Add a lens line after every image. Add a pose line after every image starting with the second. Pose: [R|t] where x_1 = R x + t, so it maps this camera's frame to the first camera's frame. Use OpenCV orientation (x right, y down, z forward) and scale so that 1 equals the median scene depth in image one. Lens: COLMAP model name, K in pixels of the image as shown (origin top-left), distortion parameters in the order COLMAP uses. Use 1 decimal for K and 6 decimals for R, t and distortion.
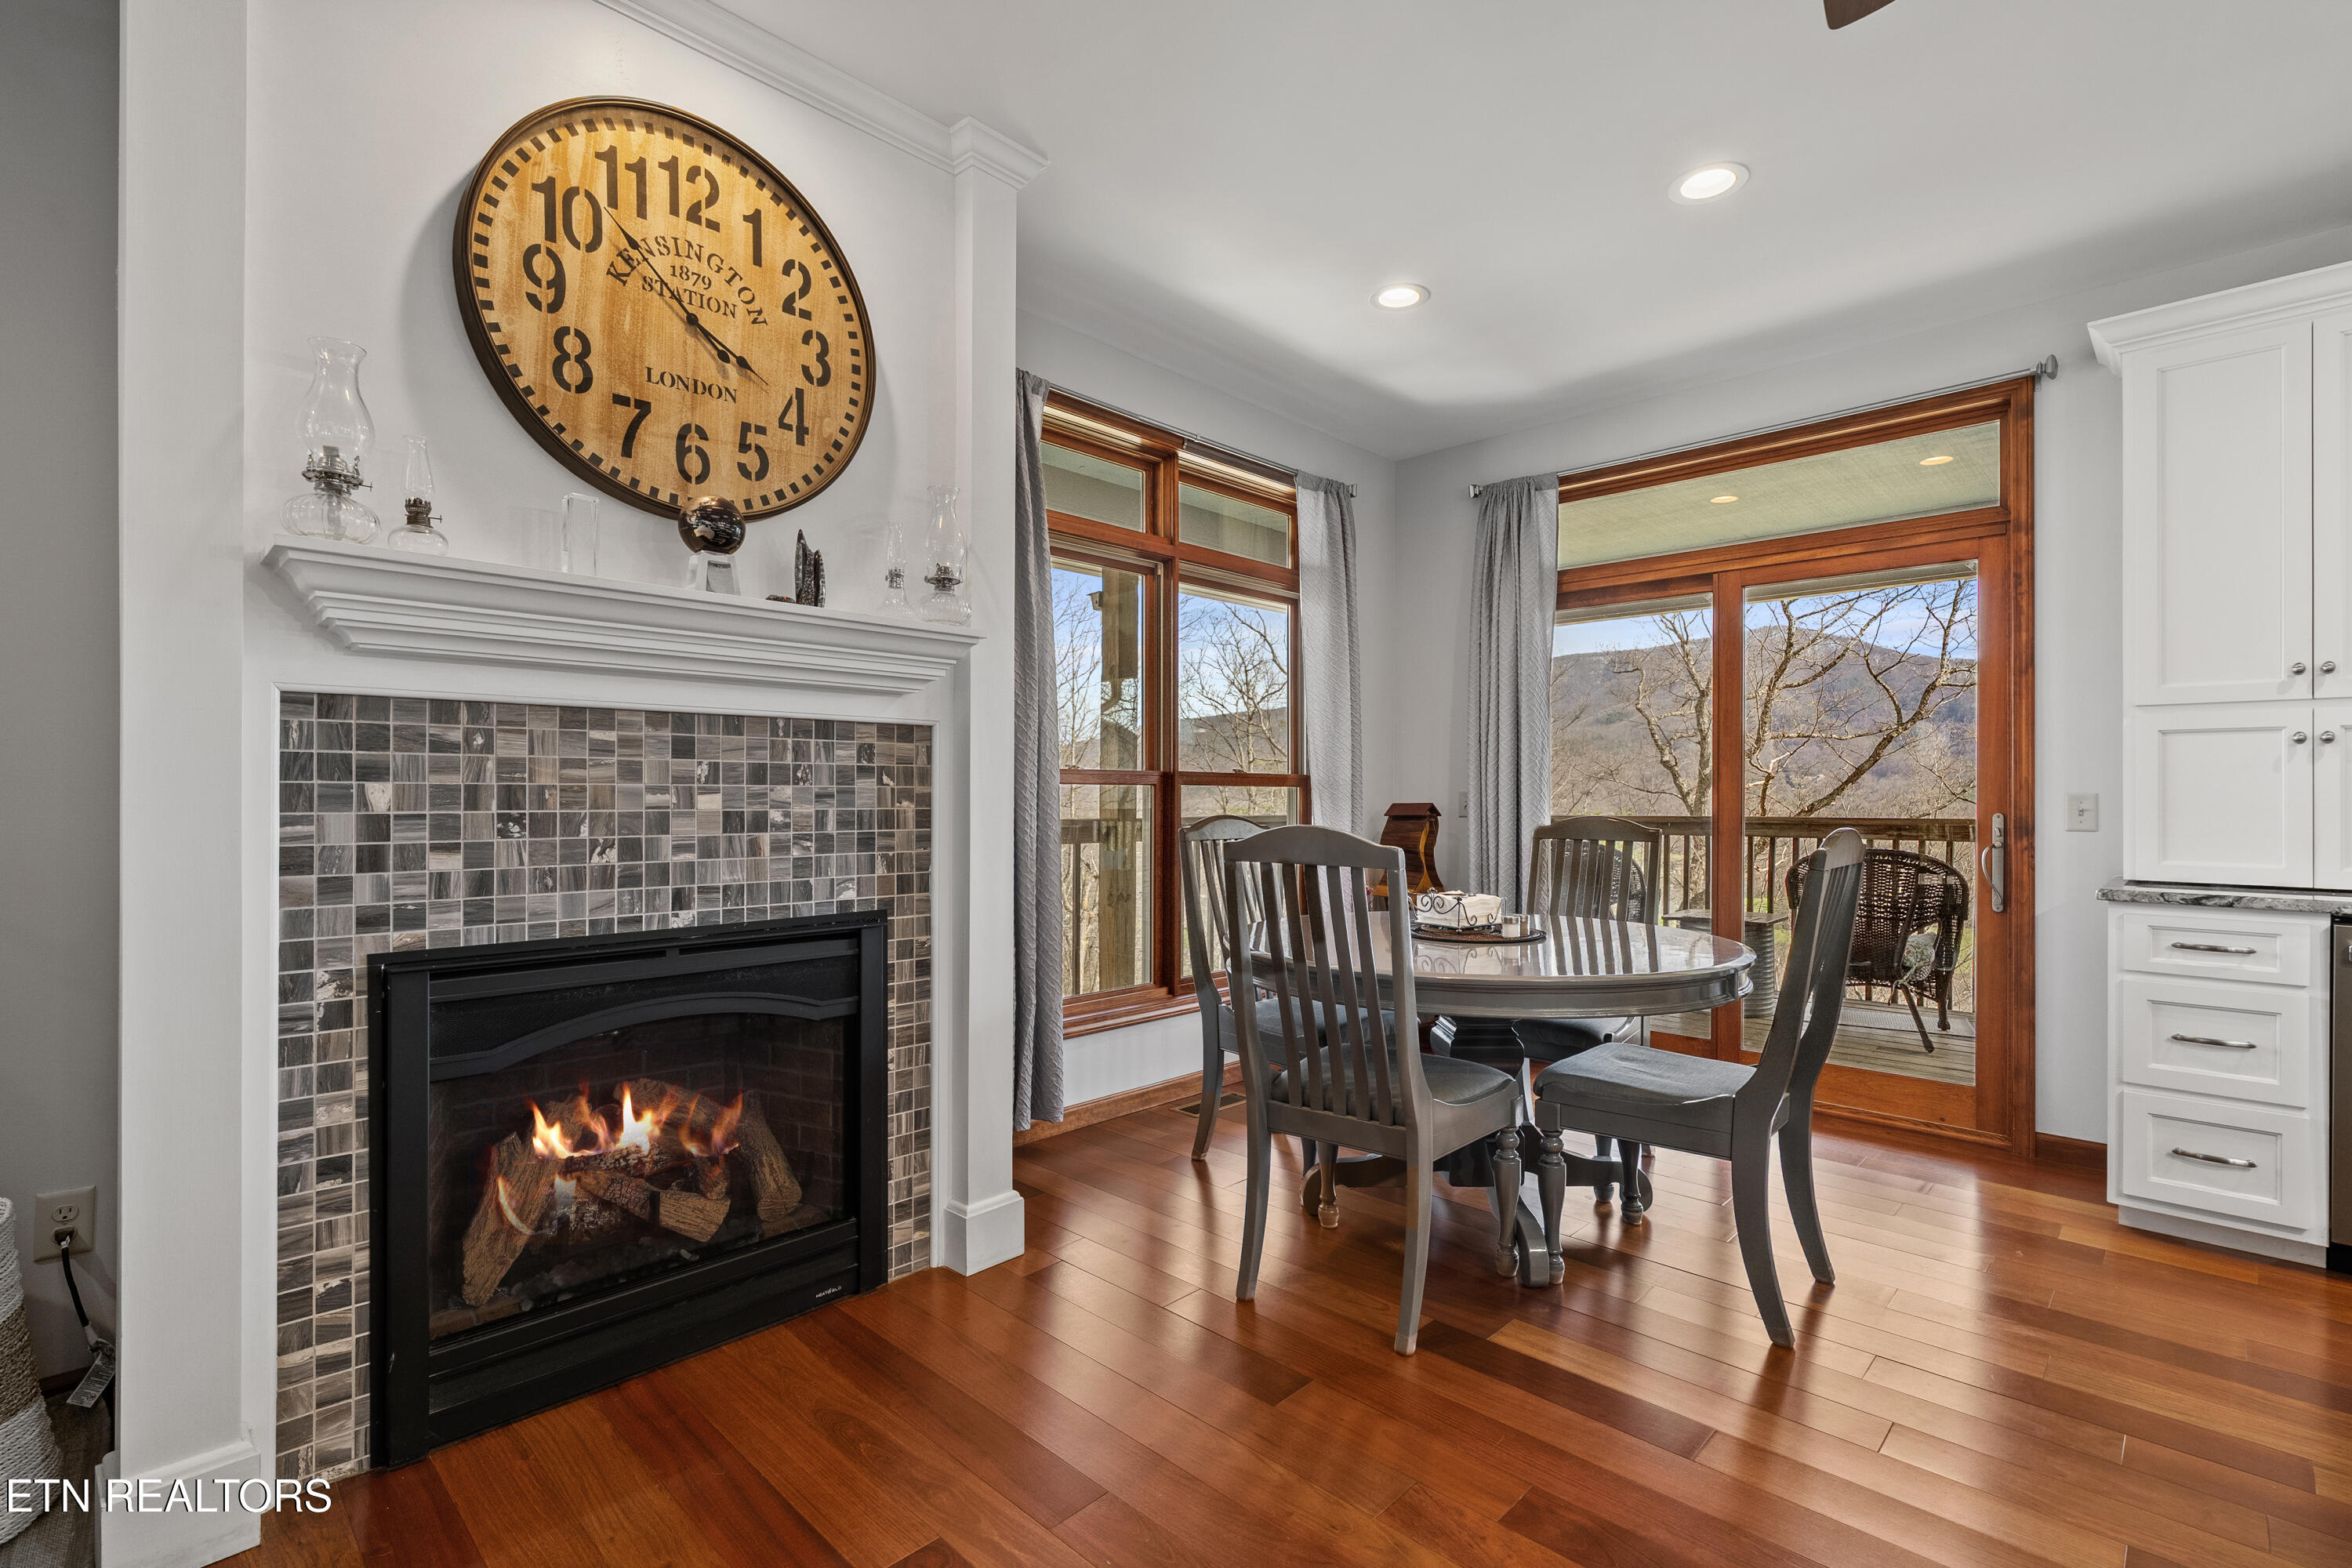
lens RADIAL K [[1065.3, 0, 1173.8], [0, 1065.3, 782.3], [0, 0, 1]] dist [-0.006846, 0.001000]
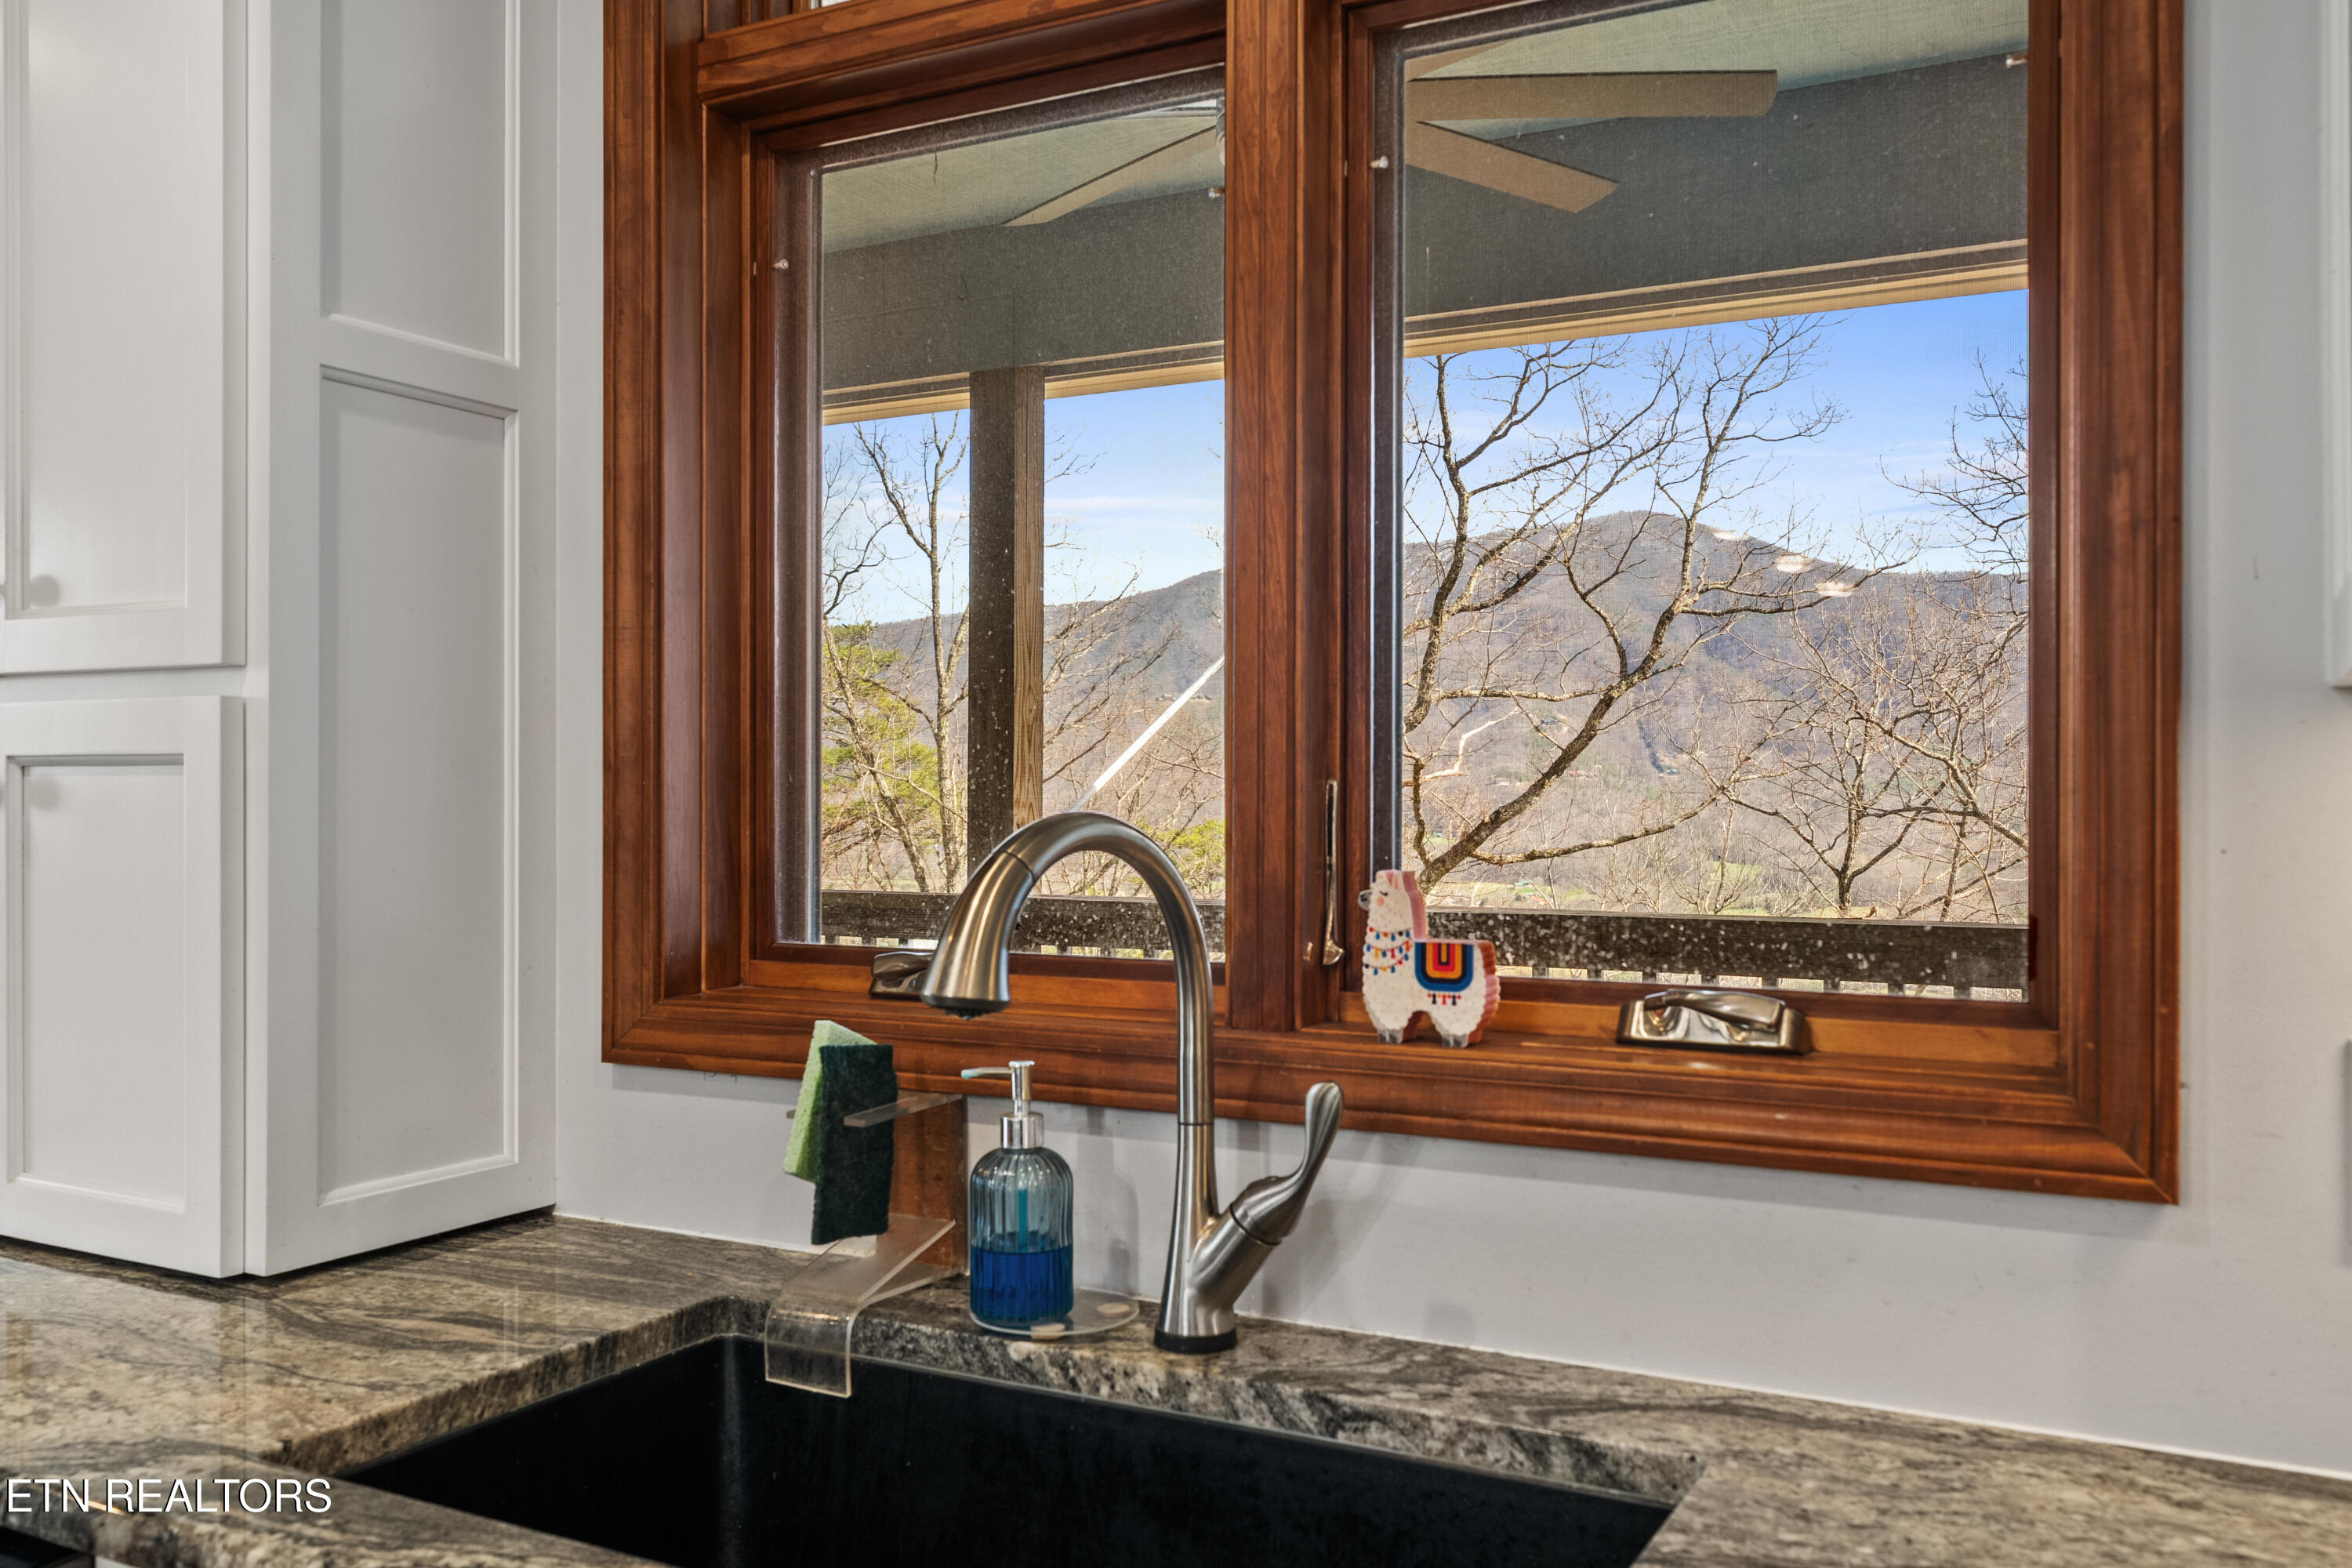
lens RADIAL K [[1919.5, 0, 1181.7], [0, 1919.5, 791.3], [0, 0, 1]] dist [-0.010189, -0.006557]
pose [[0.960460, -0.002570, 0.278407, 1.639324], [-0.001544, 0.999893, 0.014559, -0.063301], [-0.278415, -0.014413, 0.960353, 0.397086]]
